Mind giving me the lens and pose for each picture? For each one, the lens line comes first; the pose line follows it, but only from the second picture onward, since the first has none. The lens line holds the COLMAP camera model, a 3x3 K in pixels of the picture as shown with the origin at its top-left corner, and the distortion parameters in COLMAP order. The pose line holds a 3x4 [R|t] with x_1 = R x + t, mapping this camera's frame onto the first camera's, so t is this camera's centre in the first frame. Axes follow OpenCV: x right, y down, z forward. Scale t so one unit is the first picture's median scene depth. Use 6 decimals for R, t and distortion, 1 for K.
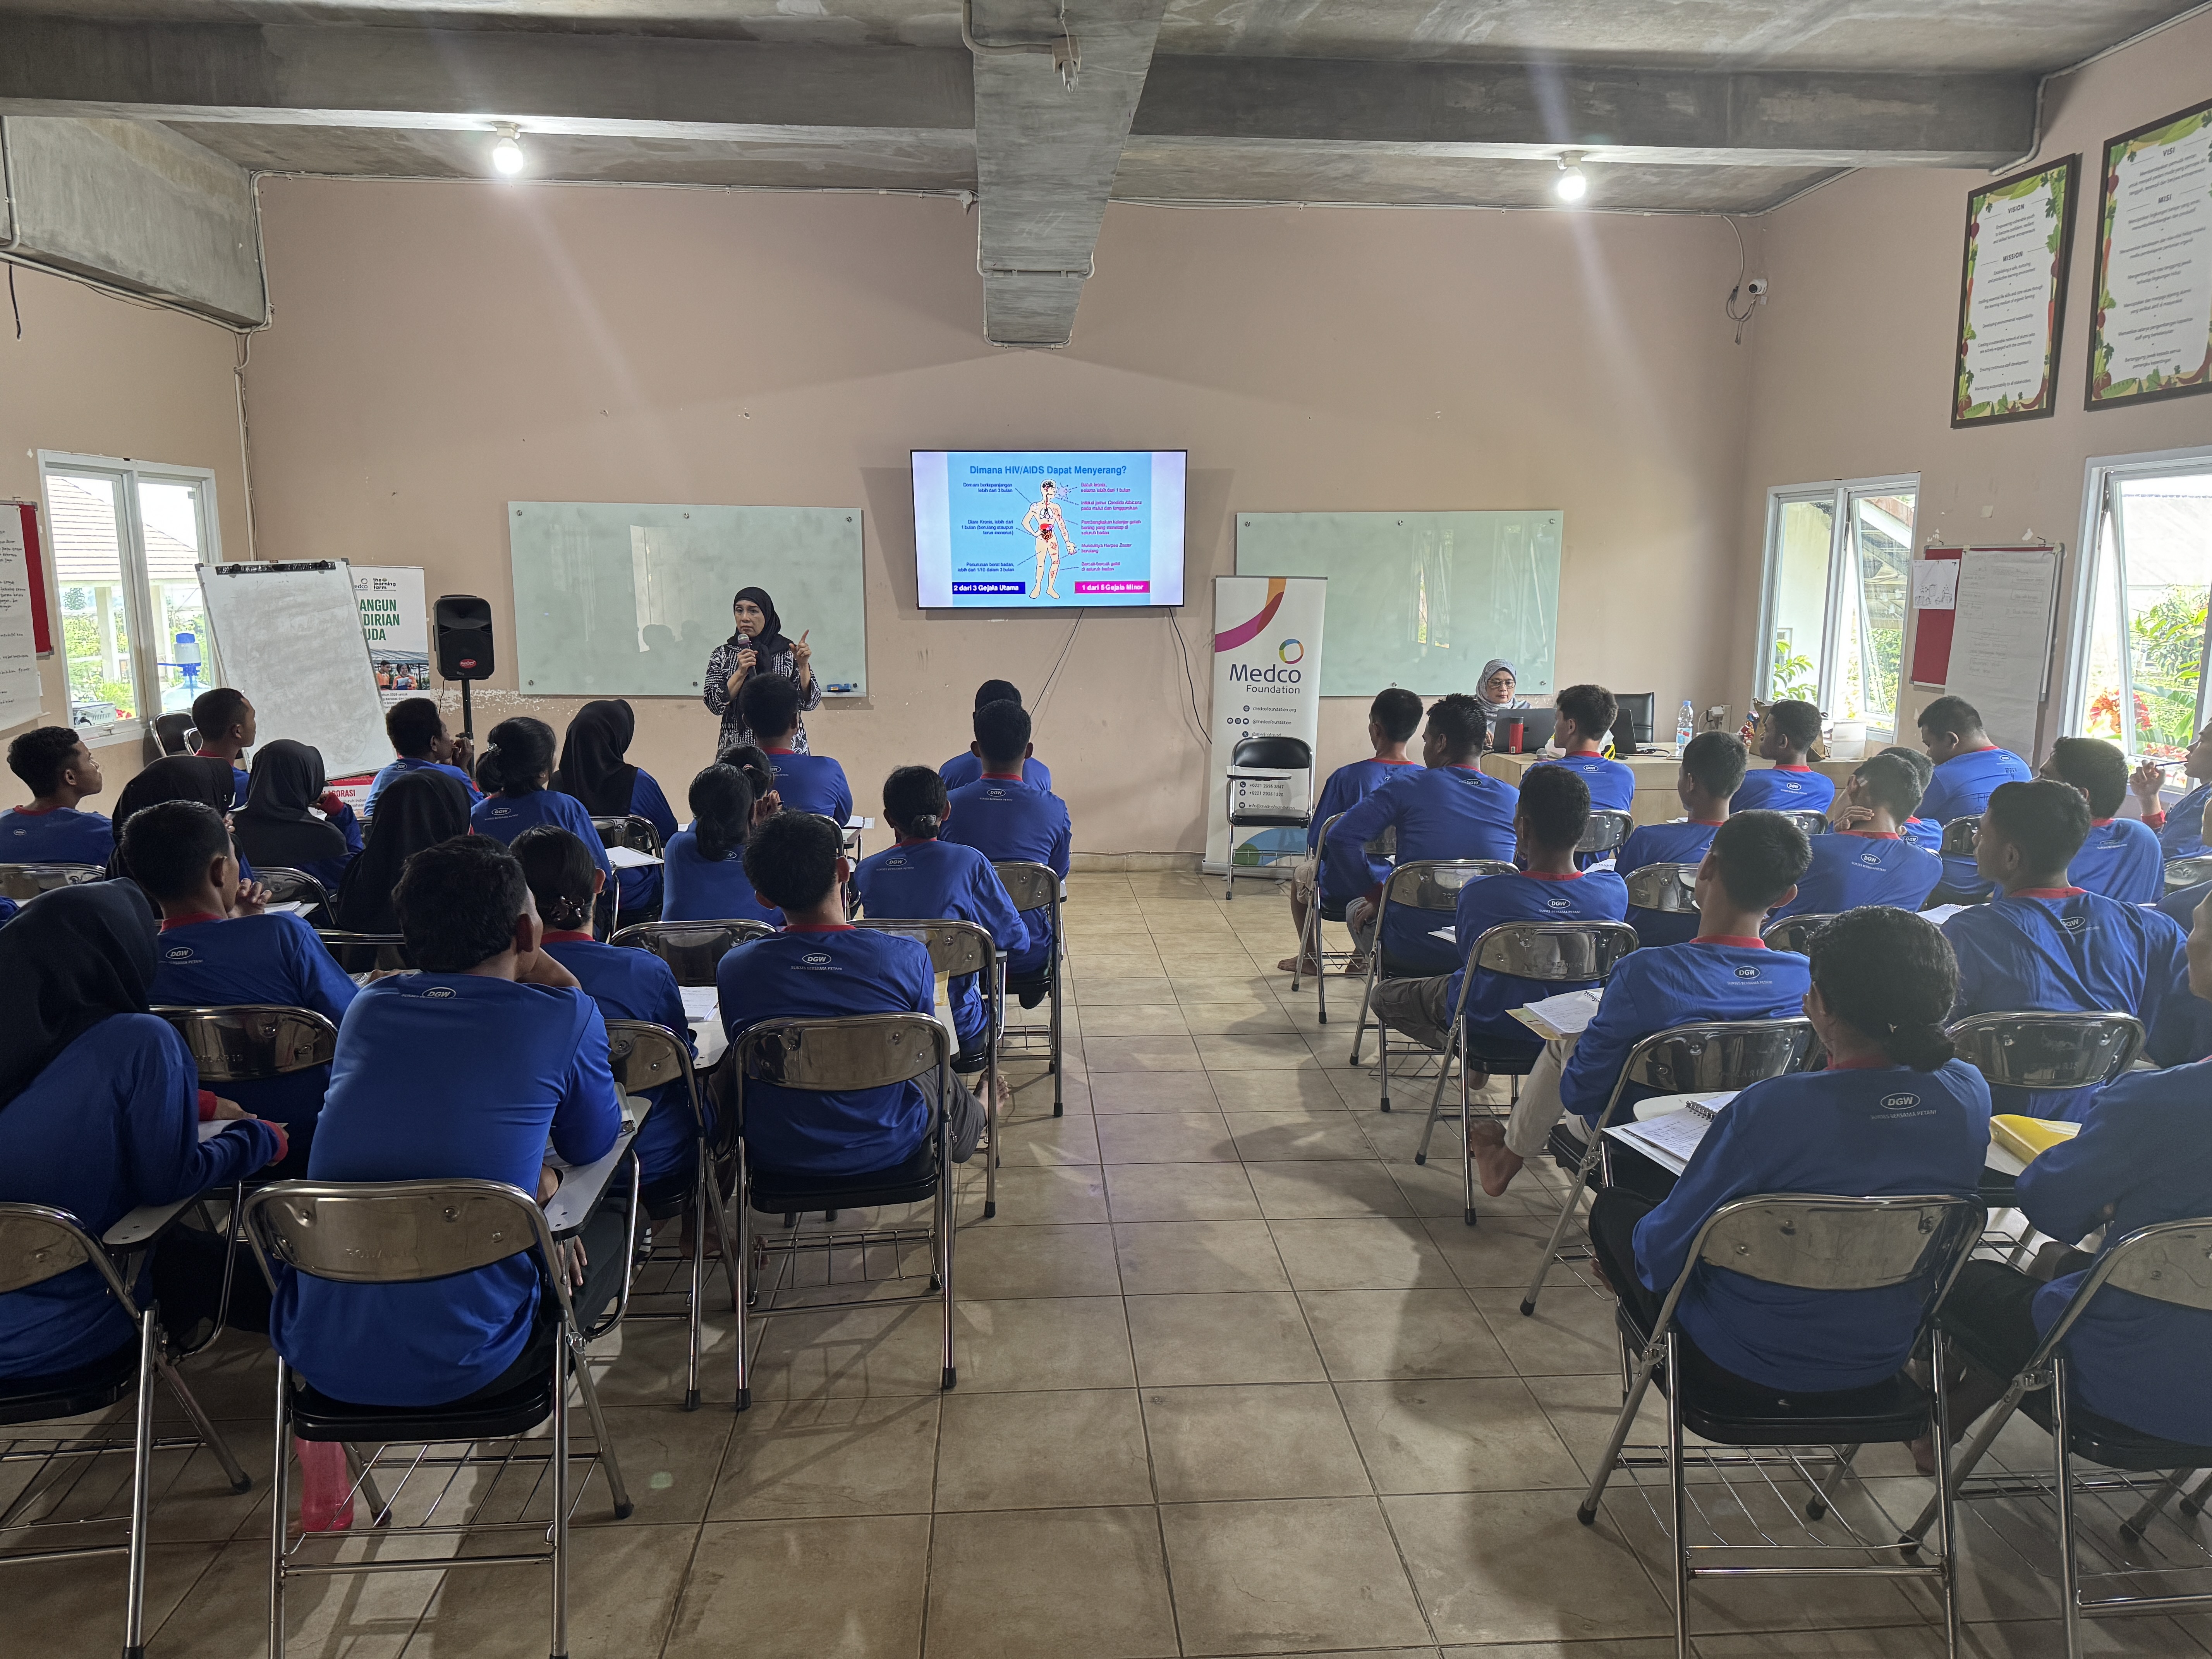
lens RADIAL K [[1543.2, 0, 1195.7], [0, 1543.2, 809.9], [0, 0, 1]] dist [0.011257, -0.007478]
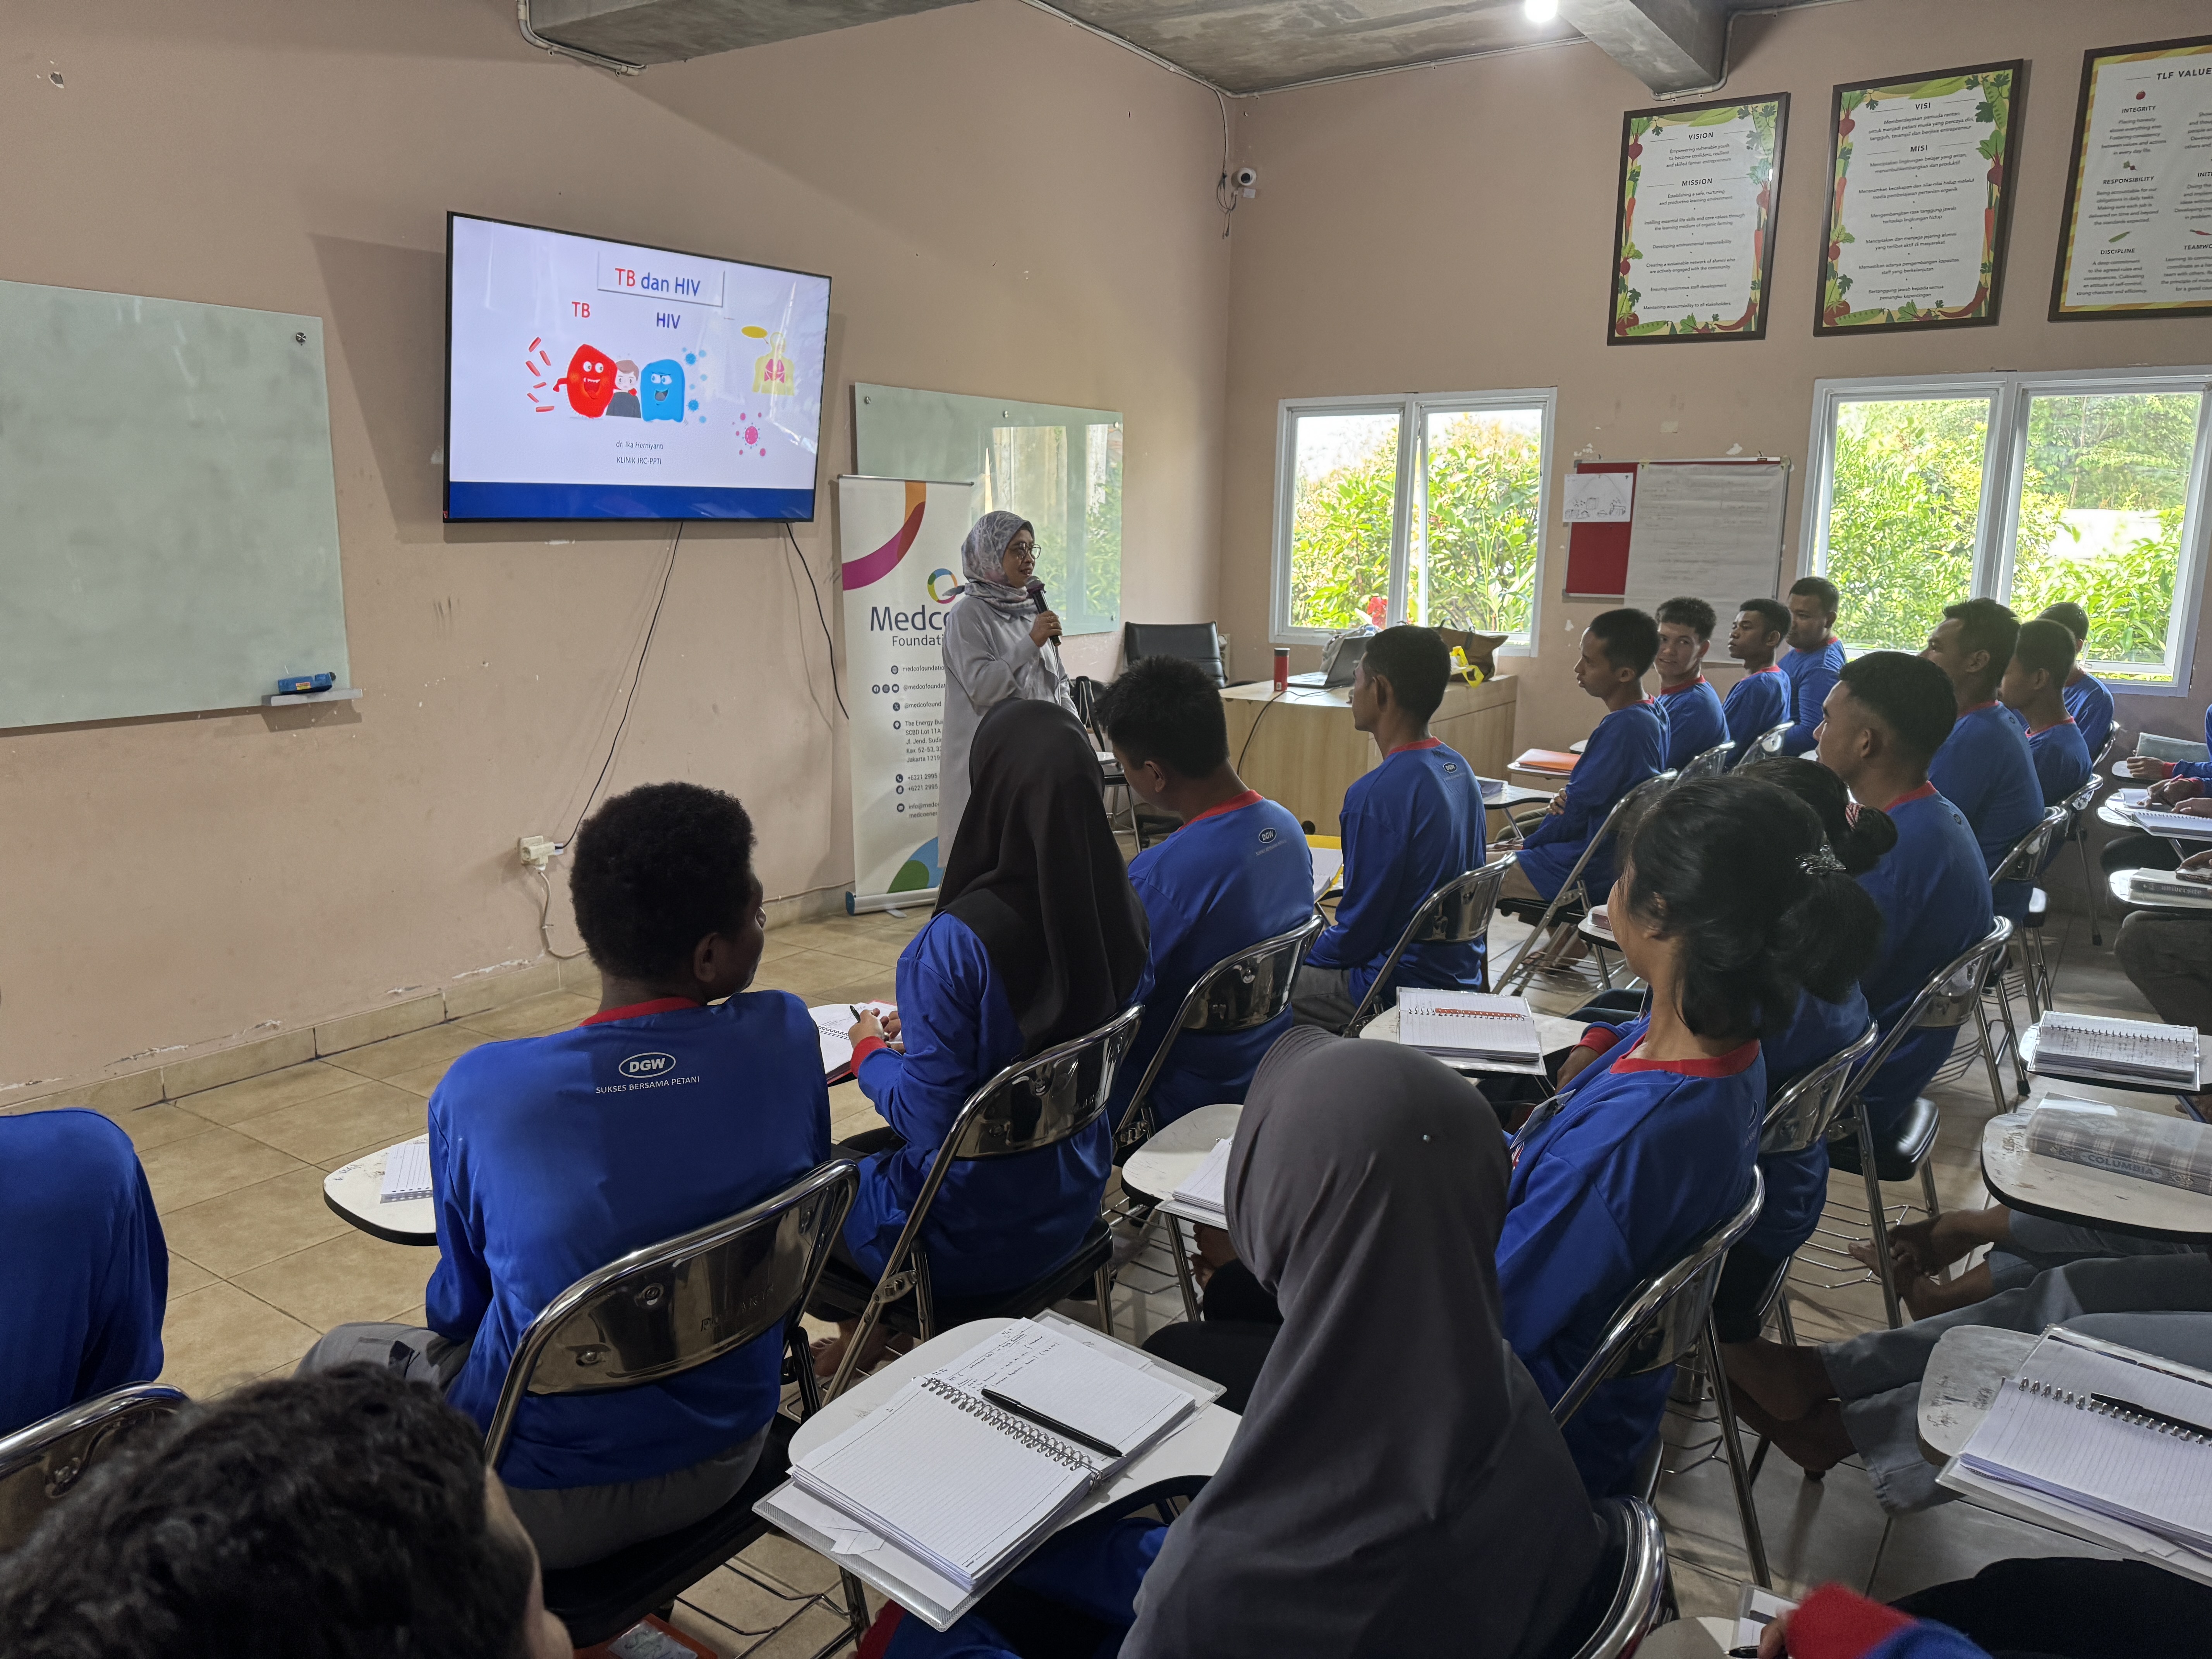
lens RADIAL K [[1543.2, 0, 1083.4], [0, 1543.2, 818.7], [0, 0, 1]] dist [0.011257, -0.007478]
pose [[0.646938, -0.138524, 0.749854, -0.561152], [0.110336, 0.990018, 0.087698, -0.063942], [-0.754517, 0.026001, 0.655765, 0.603982]]
